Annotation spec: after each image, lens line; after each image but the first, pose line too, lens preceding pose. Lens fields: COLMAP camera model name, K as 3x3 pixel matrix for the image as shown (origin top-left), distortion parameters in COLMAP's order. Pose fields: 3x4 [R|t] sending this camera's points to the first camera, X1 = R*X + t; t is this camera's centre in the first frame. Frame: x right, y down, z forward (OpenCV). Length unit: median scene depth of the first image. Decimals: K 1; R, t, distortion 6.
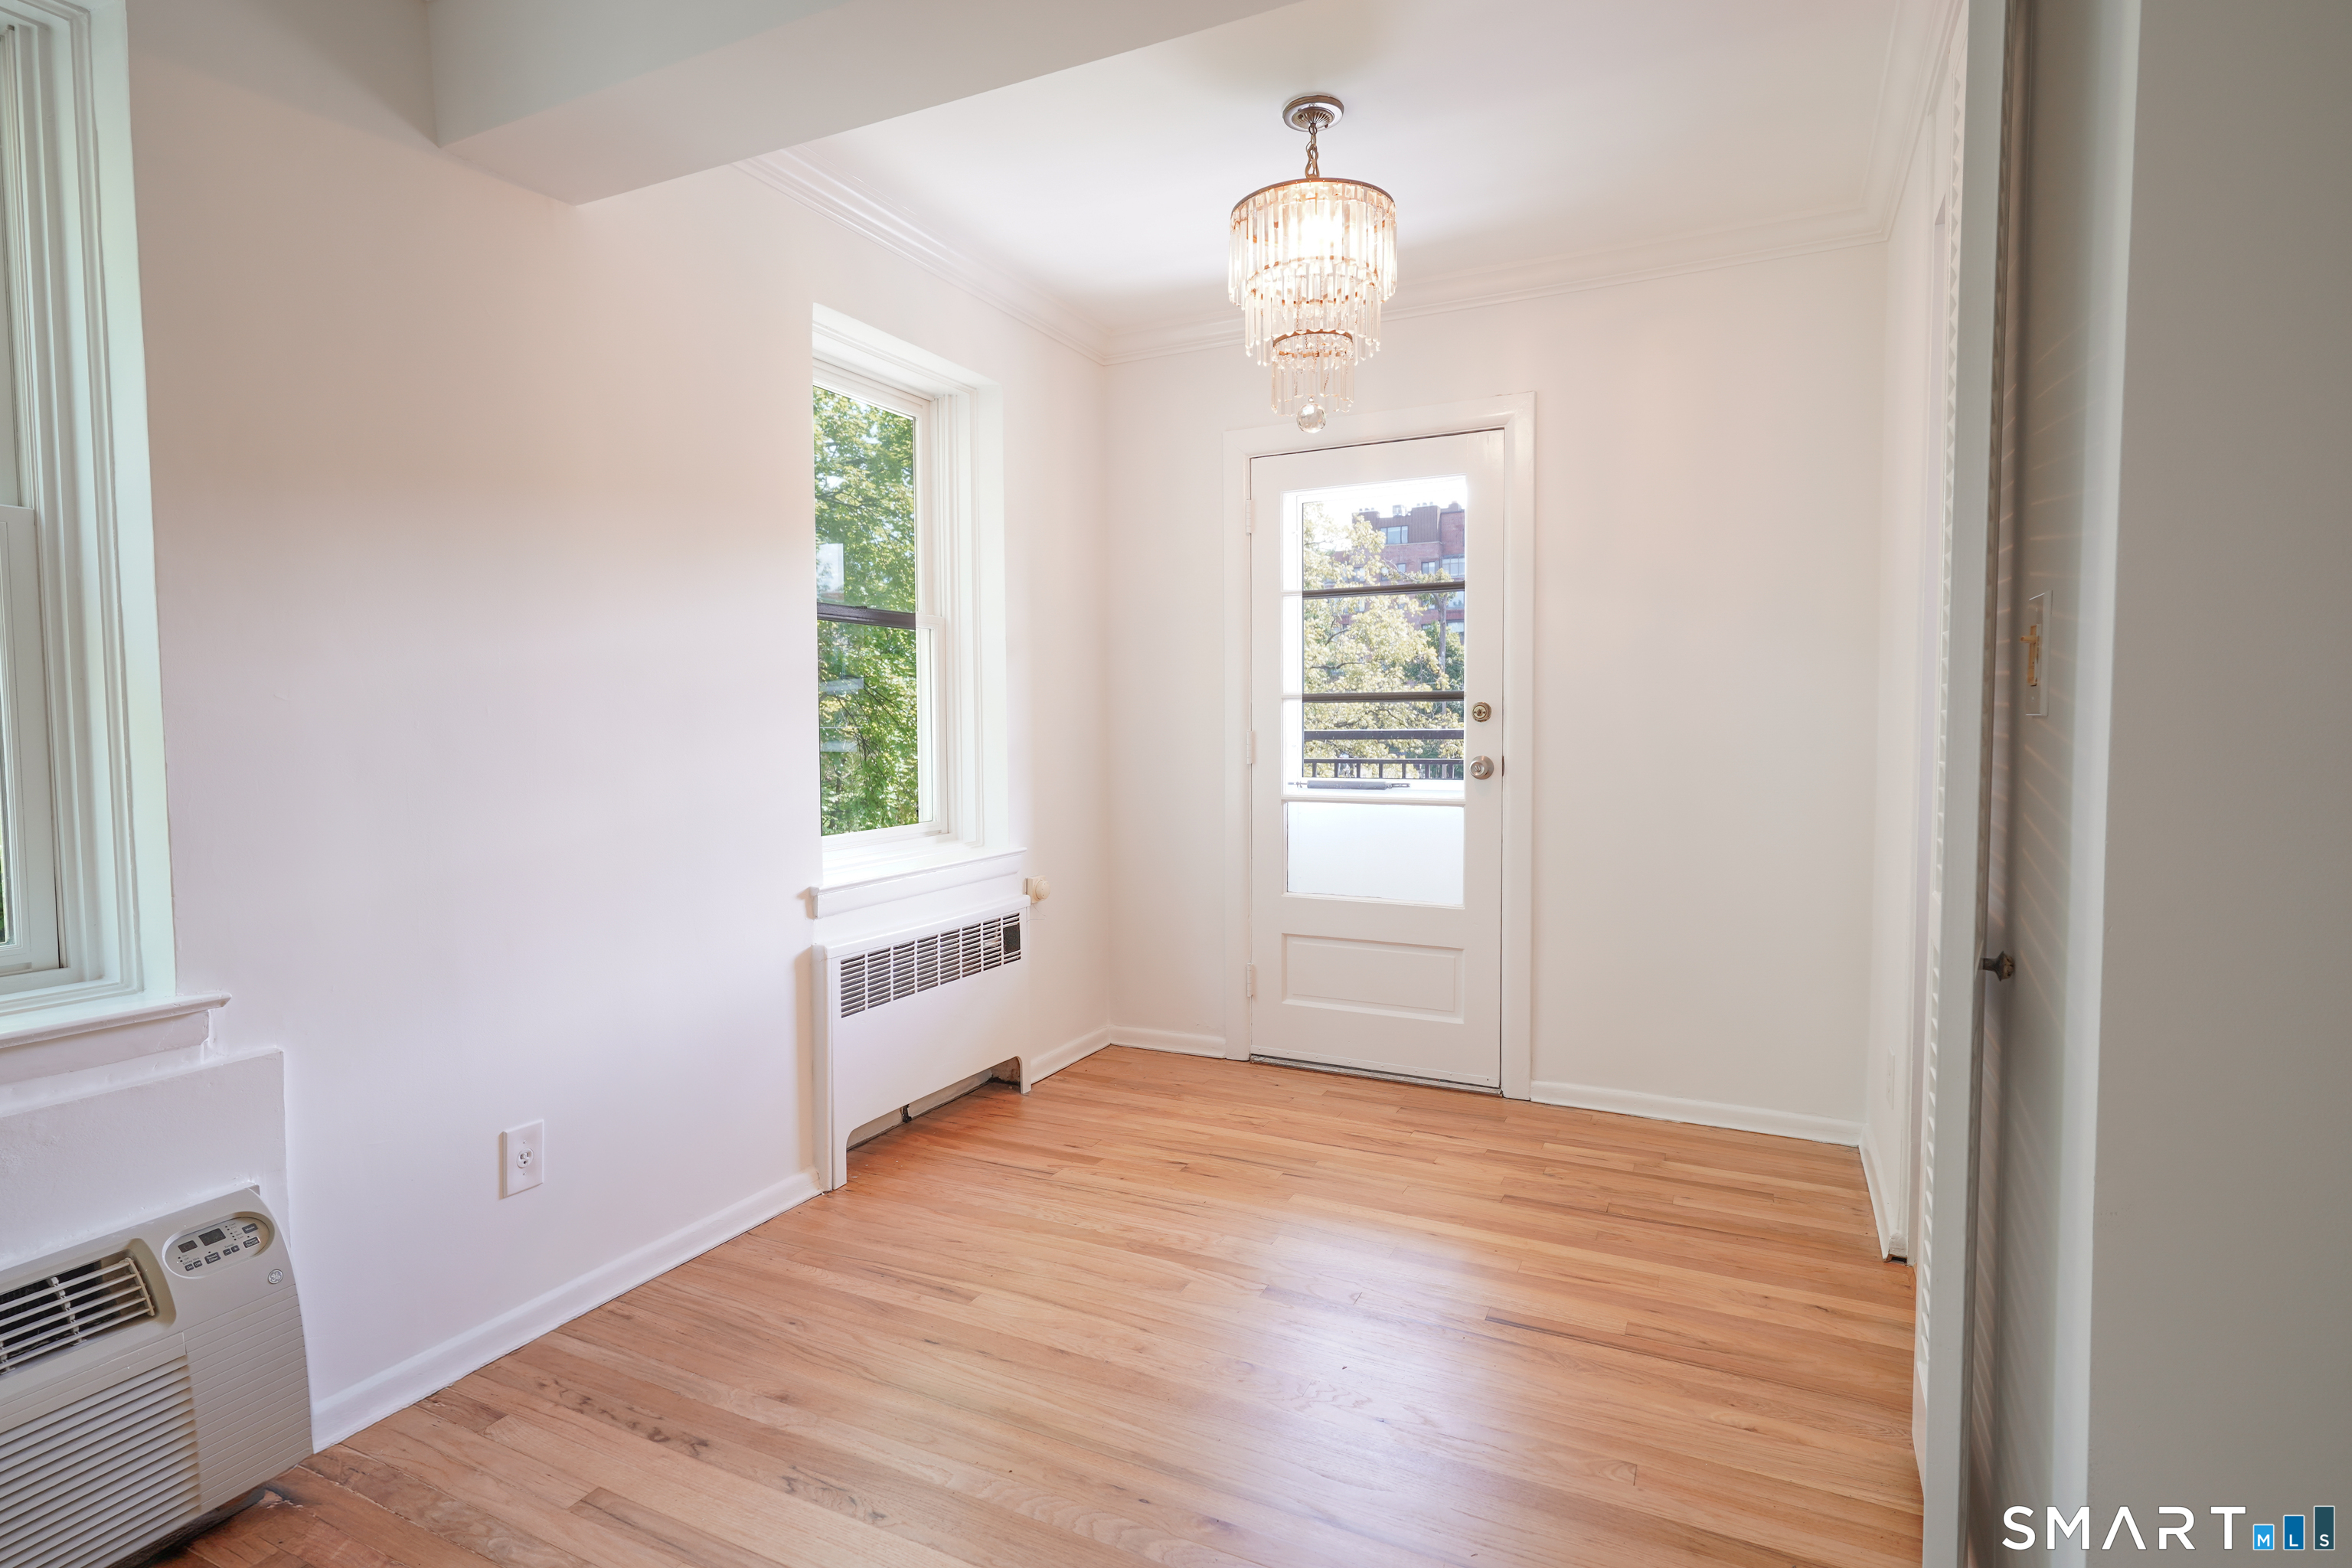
lens RADIAL K [[1209.1, 0, 1166.9], [0, 1209.1, 800.0], [0, 0, 1]] dist [-0.005137, 0.005709]
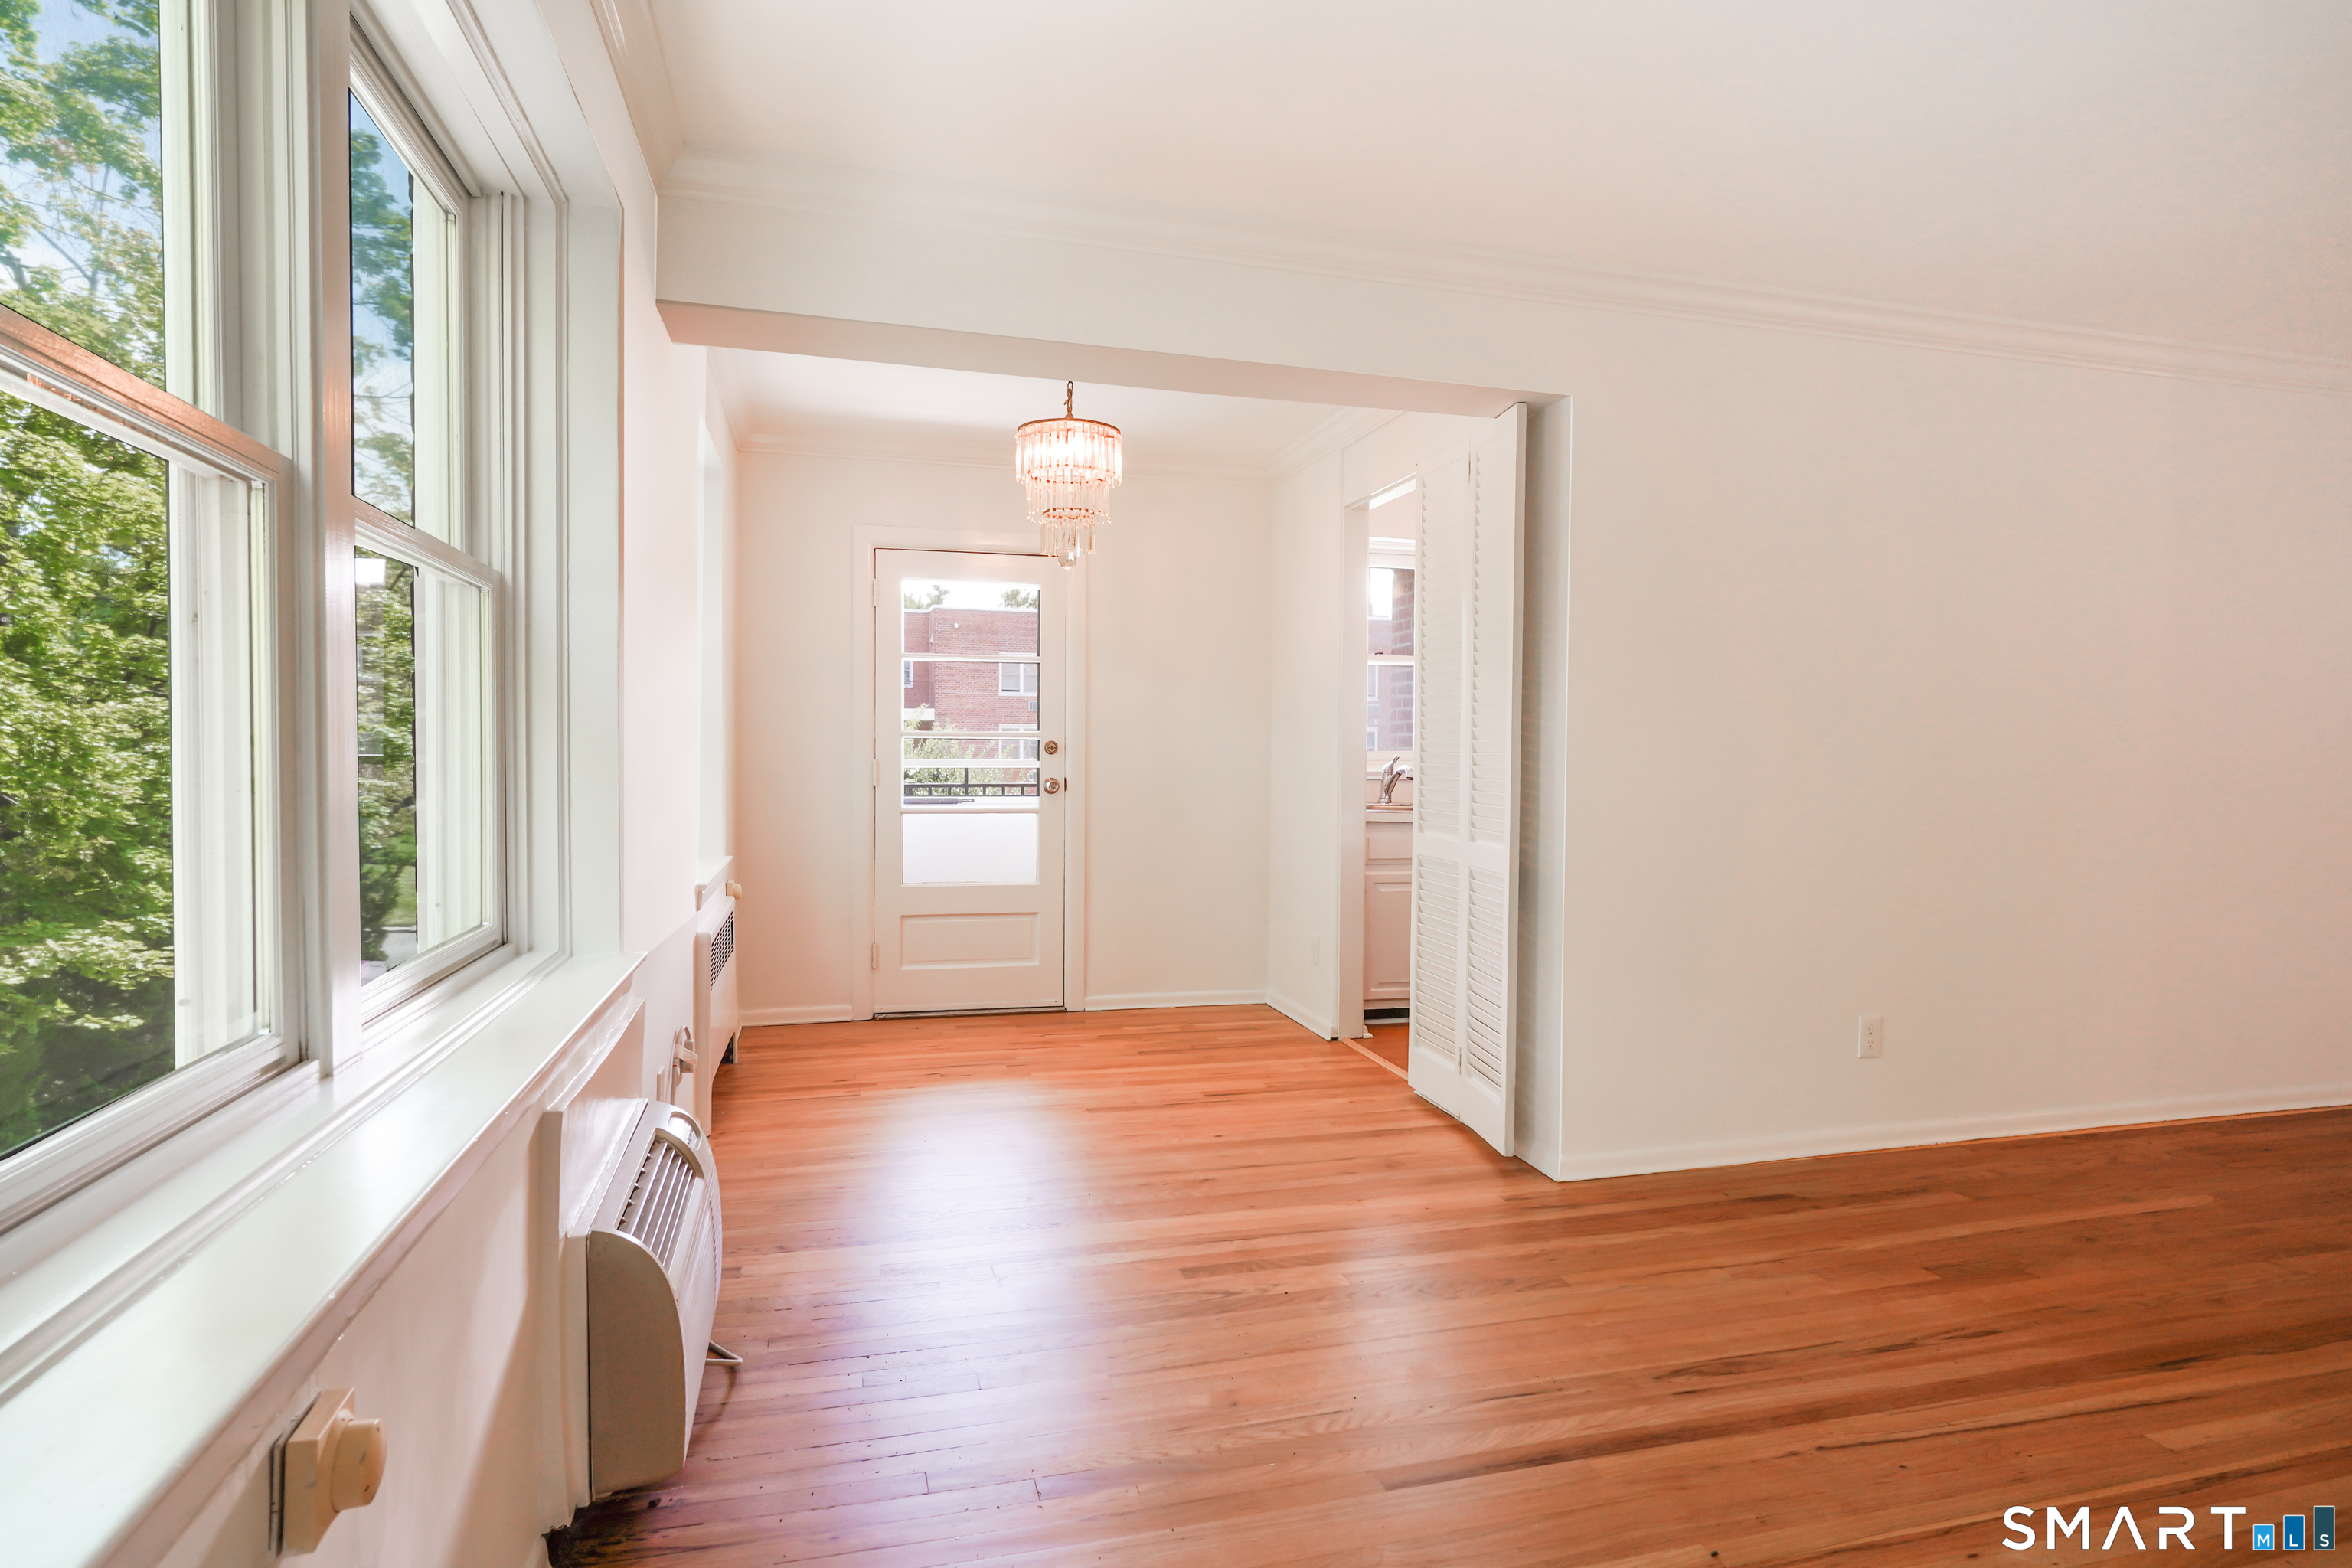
lens RADIAL K [[1209.1, 0, 1160.4], [0, 1209.1, 777.3], [0, 0, 1]] dist [-0.005137, 0.005709]
pose [[0.755493, -0.007004, 0.655120, -0.605474], [0.038366, 0.998700, -0.033566, 0.017283], [-0.654033, 0.050493, 0.754779, -0.196205]]
